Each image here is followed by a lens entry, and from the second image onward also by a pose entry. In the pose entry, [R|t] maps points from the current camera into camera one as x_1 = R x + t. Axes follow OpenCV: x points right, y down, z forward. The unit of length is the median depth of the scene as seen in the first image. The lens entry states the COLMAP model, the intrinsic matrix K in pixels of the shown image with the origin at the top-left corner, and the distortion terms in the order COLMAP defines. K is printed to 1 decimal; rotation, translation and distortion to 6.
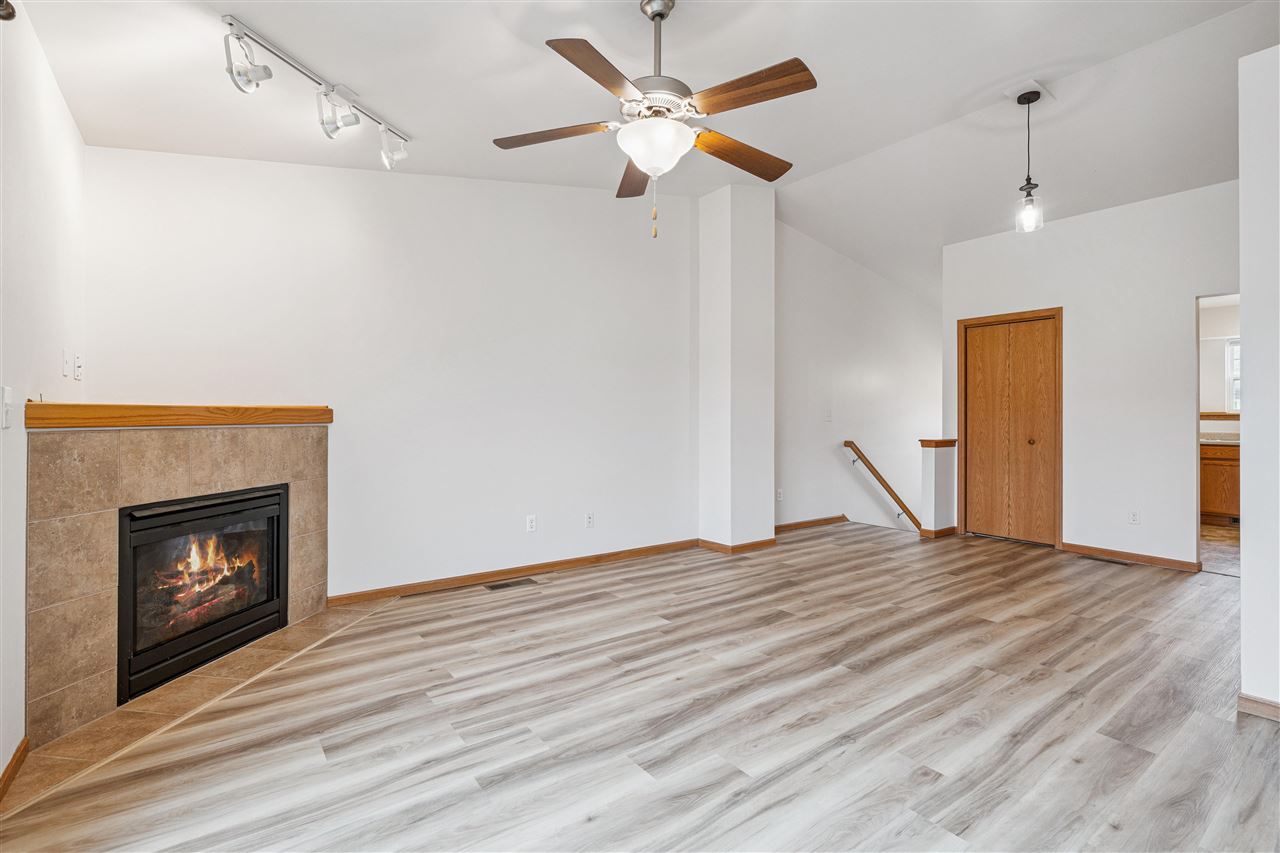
lens RADIAL K [[592.0, 0, 629.6], [0, 592.0, 414.4], [0, 0, 1]] dist [0.001611, -0.001010]
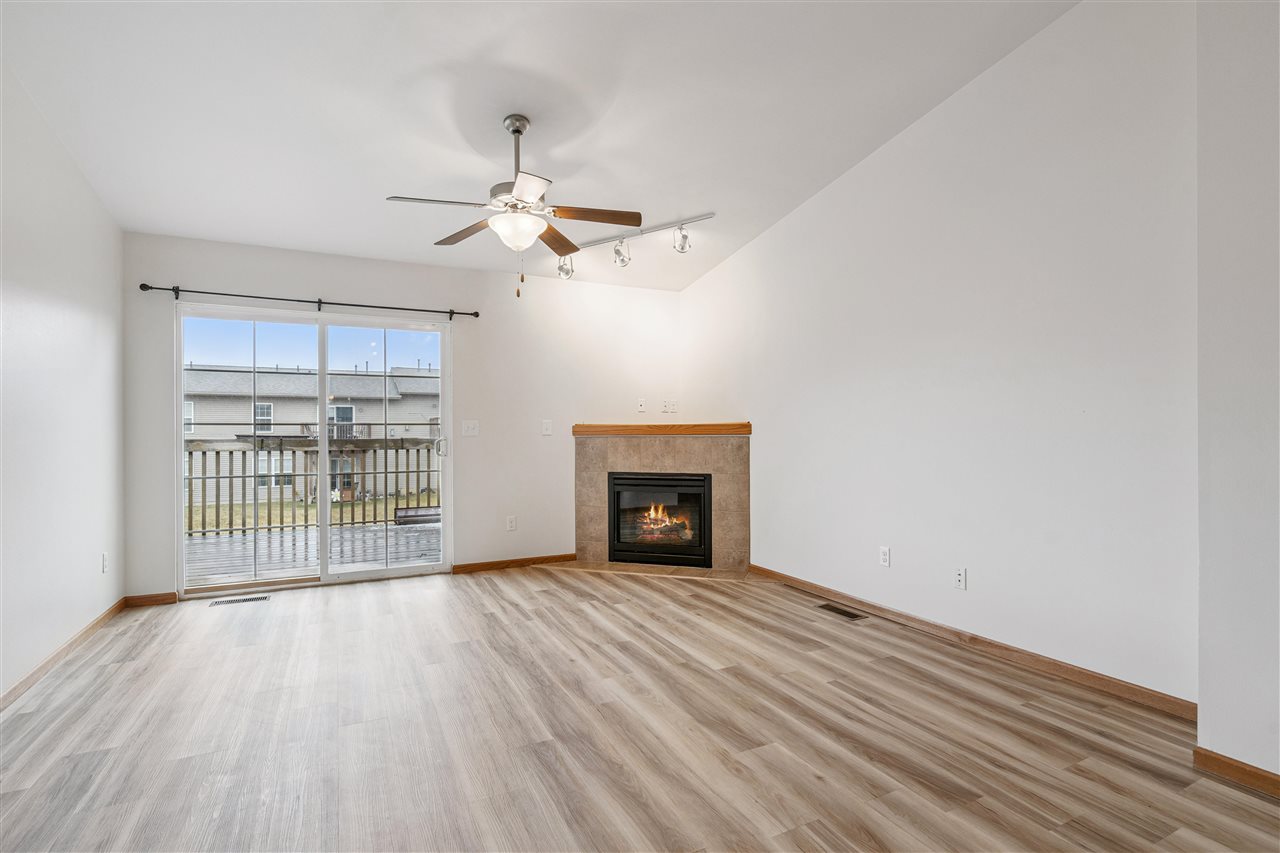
lens RADIAL K [[604.1, 0, 641.9], [0, 604.1, 432.7], [0, 0, 1]] dist [-0.017099, 0.006875]
pose [[-0.164410, -0.003503, -0.986386, 1.069380], [0.008202, 0.999954, -0.004918, 0.018378], [0.986358, -0.008899, -0.164374, 1.187435]]
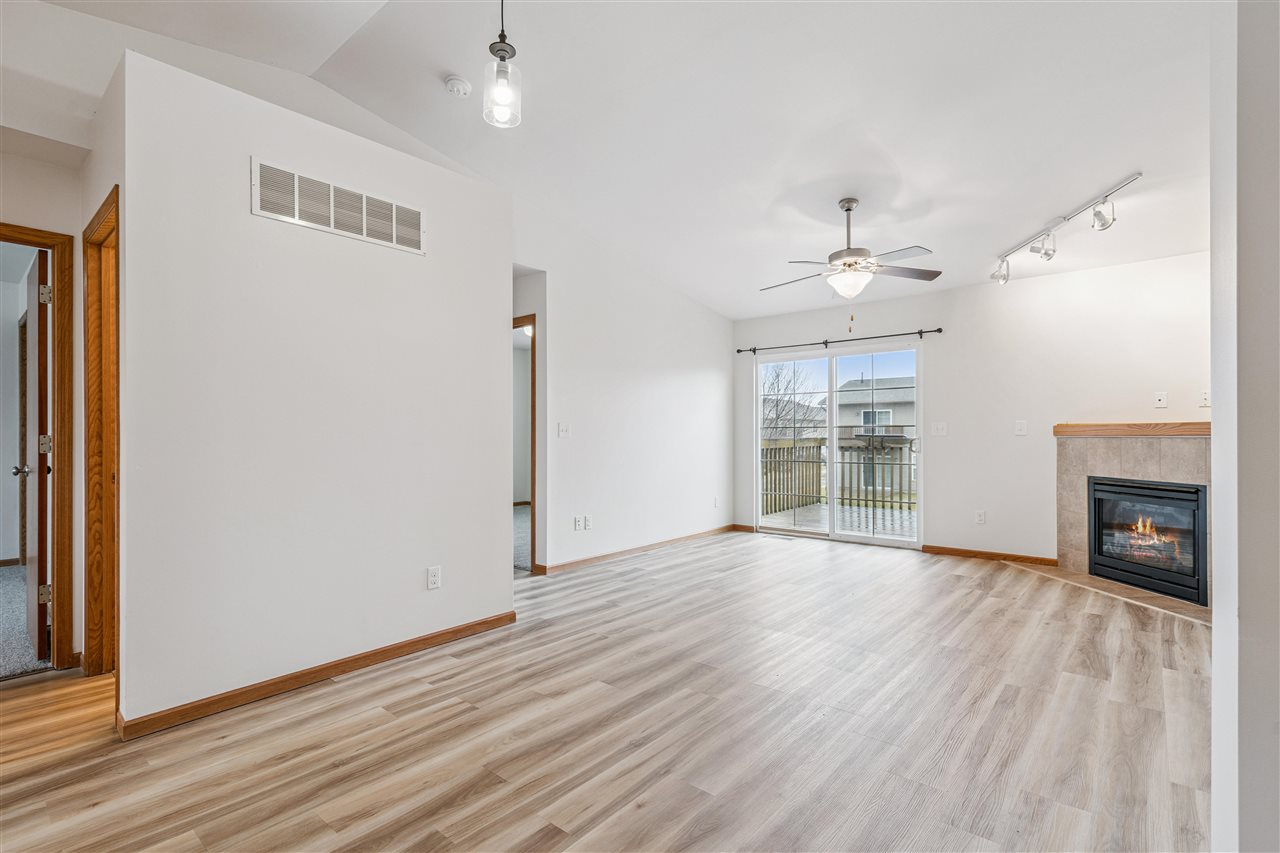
lens RADIAL K [[592.0, 0, 637.6], [0, 592.0, 434.9], [0, 0, 1]] dist [0.001611, -0.001010]
pose [[-0.973409, -0.000435, -0.229072, 0.867824], [0.001012, 0.999980, -0.006198, 0.023225], [0.229070, -0.006265, -0.973390, 2.072401]]
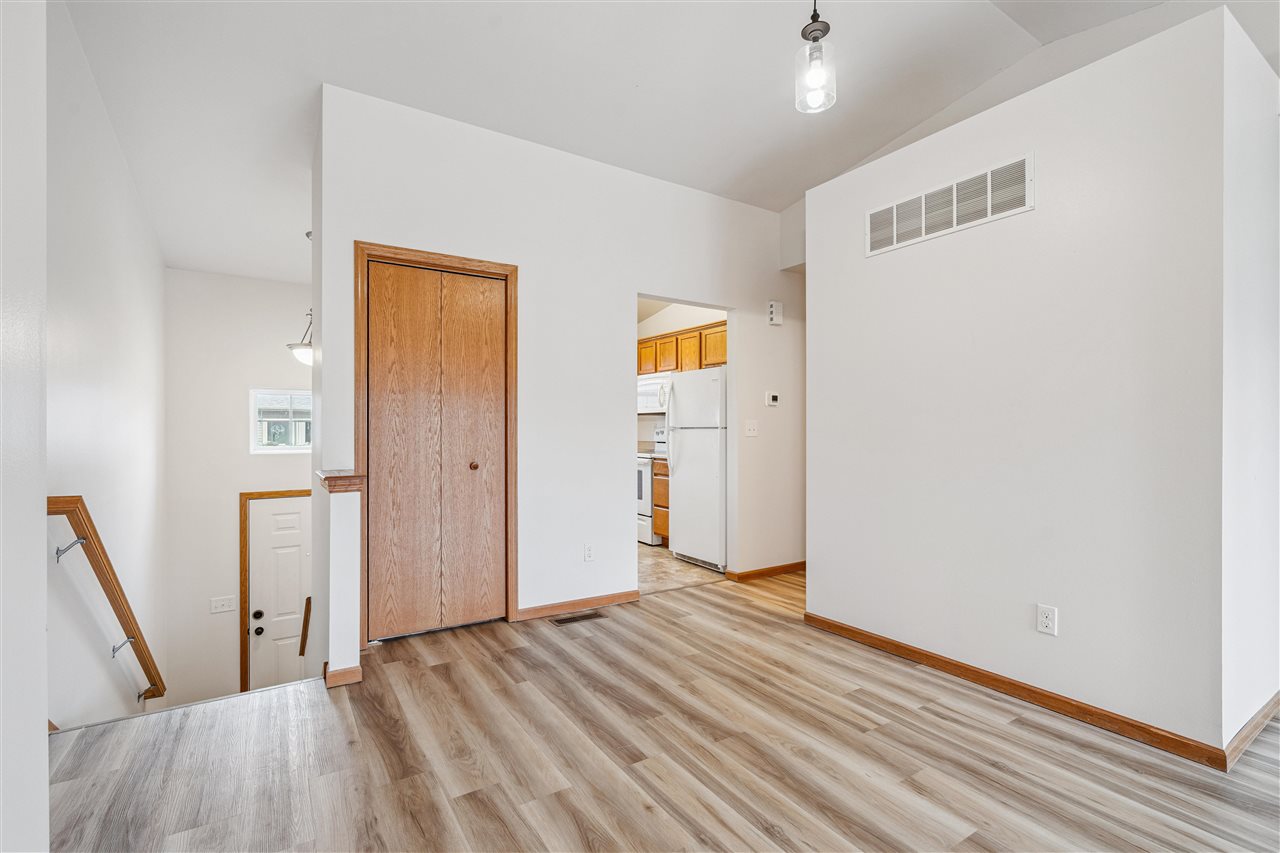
lens RADIAL K [[592.0, 0, 648.3], [0, 592.0, 418.0], [0, 0, 1]] dist [0.001611, -0.001010]
pose [[0.060002, 0.014457, 0.998094, 0.101903], [-0.002420, 0.999894, -0.014337, 0.007181], [-0.998195, -0.001555, 0.060031, 1.435611]]
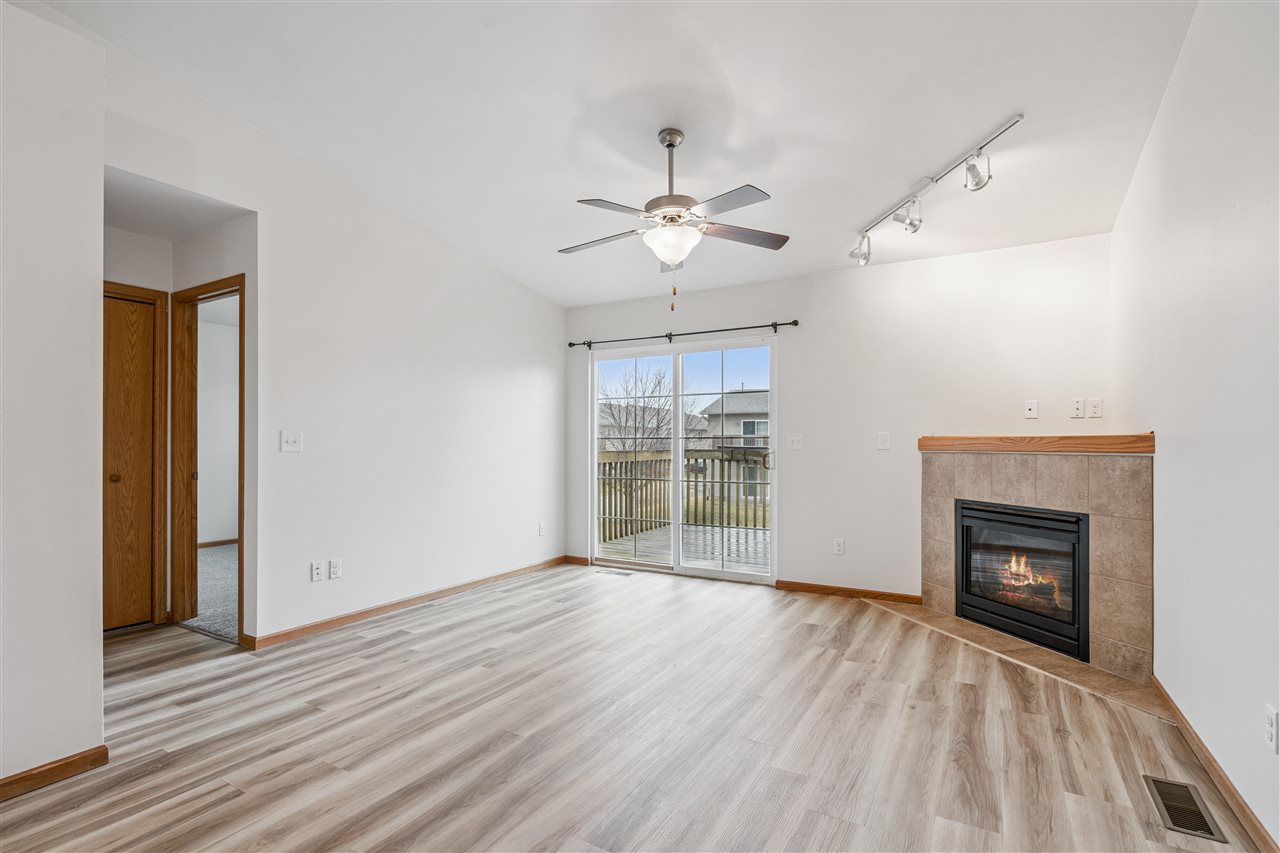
lens RADIAL K [[604.1, 0, 633.1], [0, 604.1, 441.7], [0, 0, 1]] dist [-0.017099, 0.006875]
pose [[-0.917715, -0.005898, -0.397195, 0.529234], [-0.002336, 0.999953, -0.009453, 0.010828], [0.397232, -0.007747, -0.917686, 1.754395]]
